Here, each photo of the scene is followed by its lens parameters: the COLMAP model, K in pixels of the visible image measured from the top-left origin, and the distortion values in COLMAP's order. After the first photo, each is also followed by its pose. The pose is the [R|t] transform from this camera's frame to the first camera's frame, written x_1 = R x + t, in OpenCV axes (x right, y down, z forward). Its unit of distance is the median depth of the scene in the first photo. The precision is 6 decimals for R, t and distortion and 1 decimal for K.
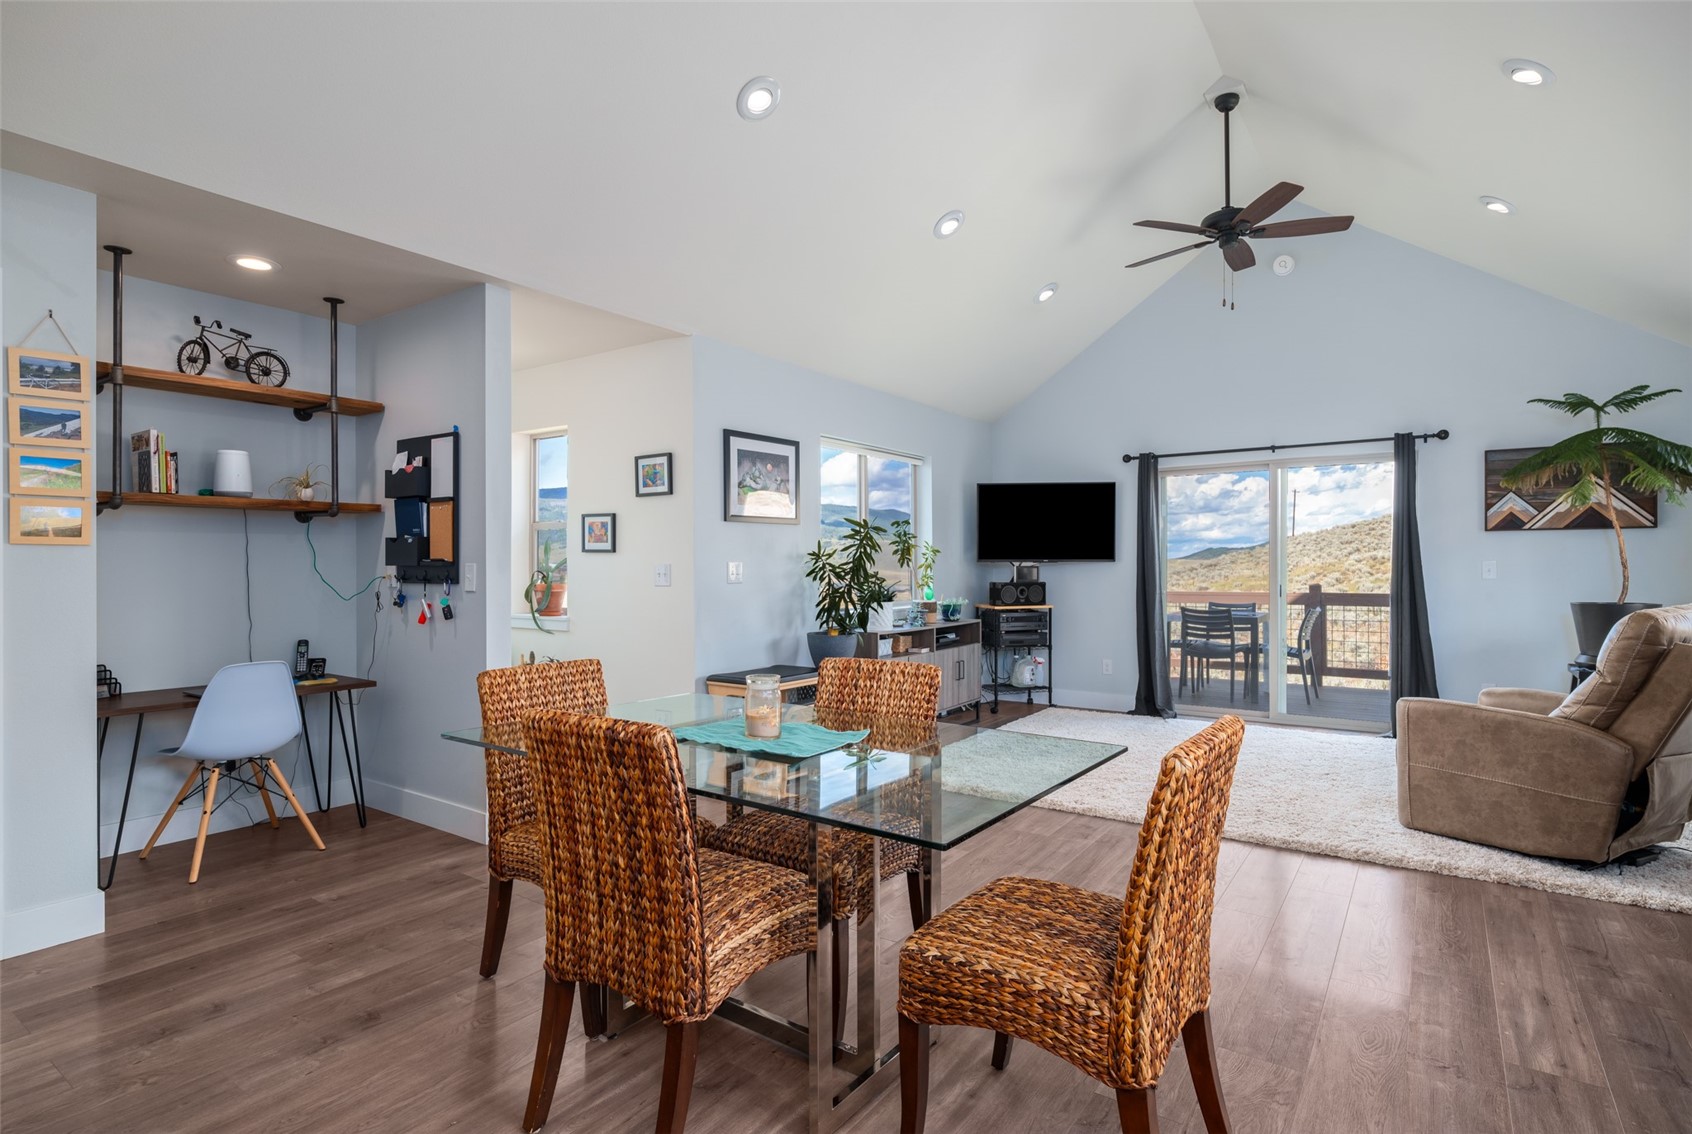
lens RADIAL K [[898.1, 0, 851.5], [0, 898.1, 566.7], [0, 0, 1]] dist [-0.007593, 0.001781]
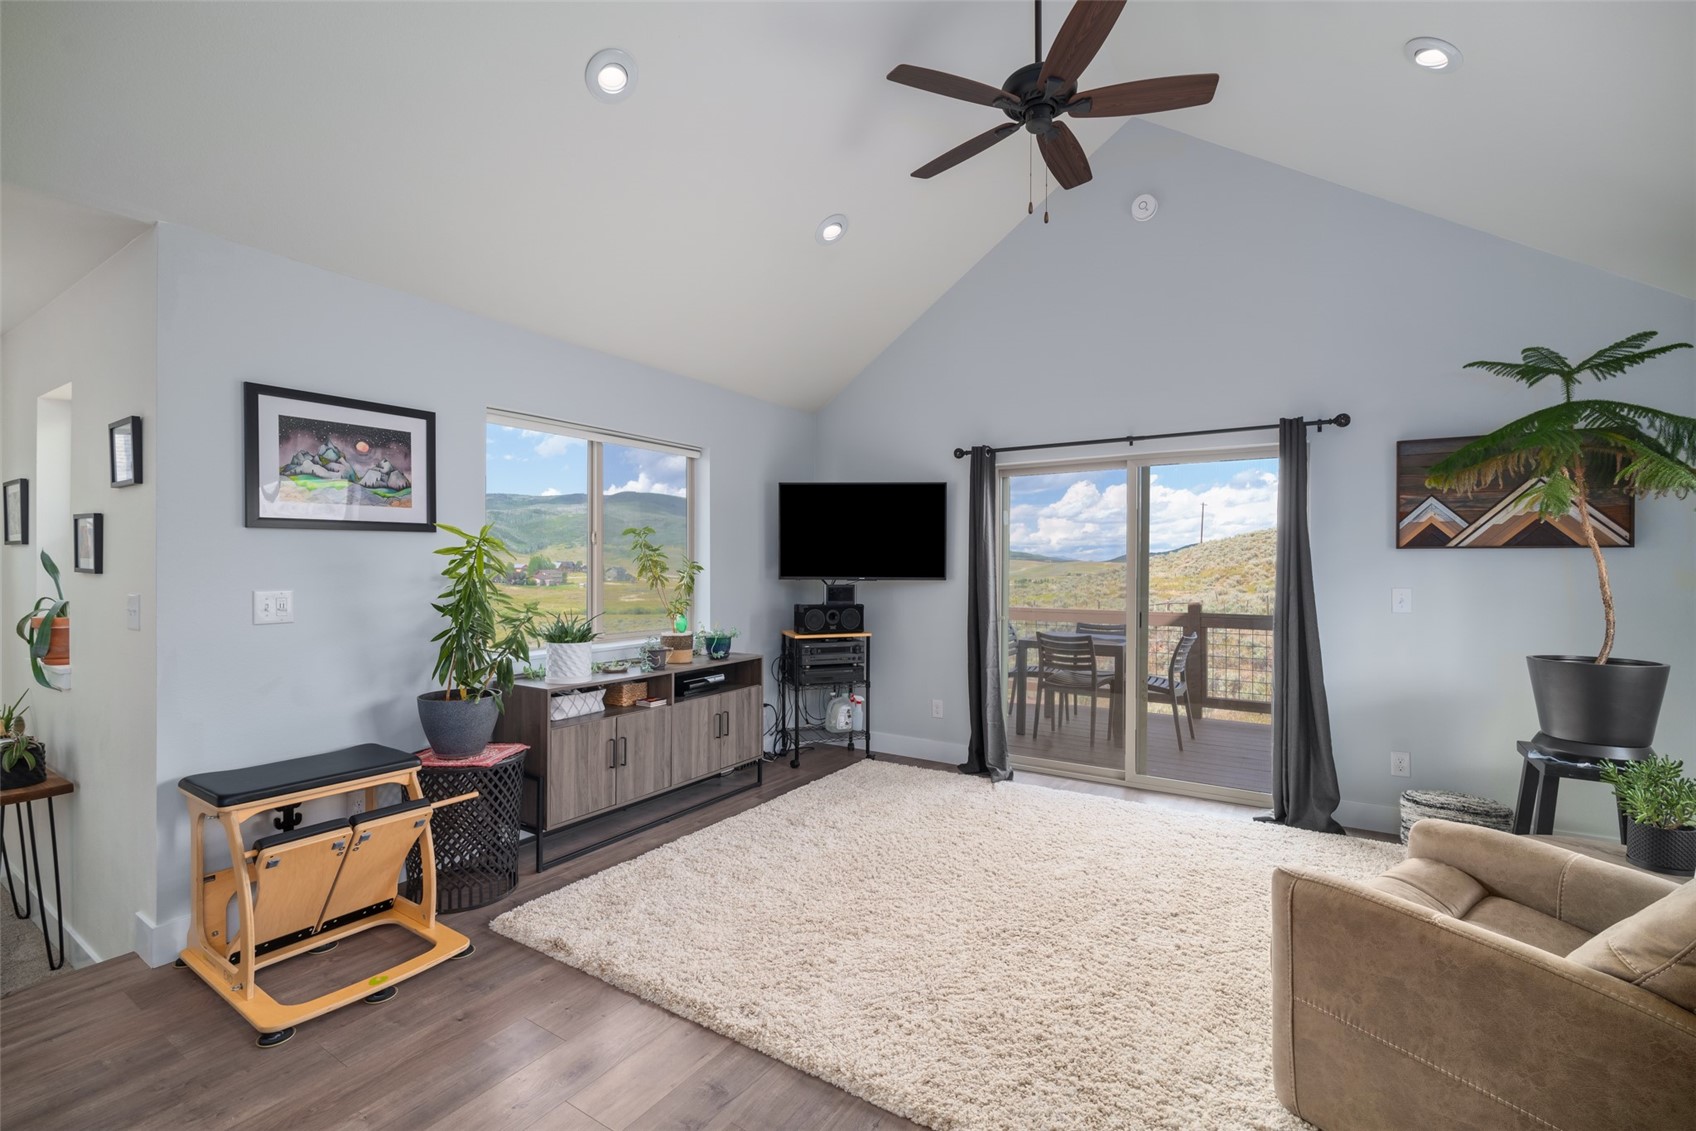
lens RADIAL K [[778.0, 0, 855.9], [0, 778.0, 565.9], [0, 0, 1]] dist [-0.009949, 0.000307]
pose [[0.999271, 0.006778, 0.037575, 0.213231], [-0.006758, 0.999977, -0.000662, -0.020201], [-0.037578, 0.000408, 0.999294, 0.341337]]
